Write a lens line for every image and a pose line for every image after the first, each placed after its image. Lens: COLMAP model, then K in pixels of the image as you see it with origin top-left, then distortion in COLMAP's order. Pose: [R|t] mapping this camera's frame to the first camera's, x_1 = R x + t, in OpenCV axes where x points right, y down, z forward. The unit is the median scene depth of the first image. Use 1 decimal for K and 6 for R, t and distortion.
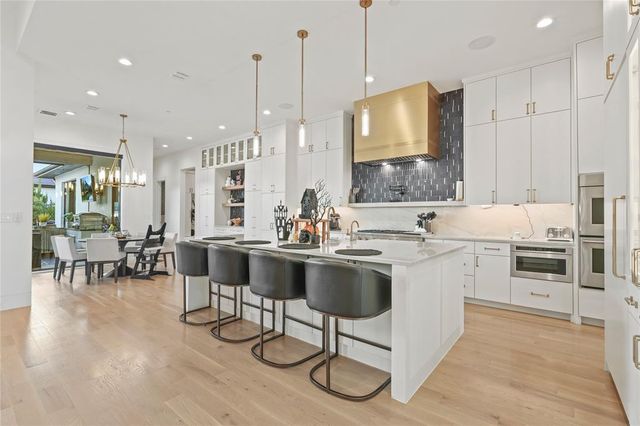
lens RADIAL K [[289.1, 0, 315.5], [0, 289.1, 212.7], [0, 0, 1]] dist [0.000117, -0.000569]
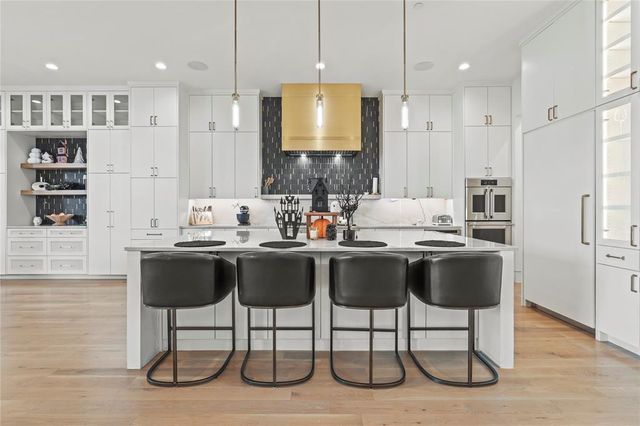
lens RADIAL K [[289.1, 0, 317.6], [0, 289.1, 211.4], [0, 0, 1]] dist [0.000117, -0.000569]
pose [[0.779010, -0.014645, 0.626840, -0.354892], [0.000299, 0.999736, 0.022985, -0.000290], [-0.627011, -0.017718, 0.778809, 0.206277]]
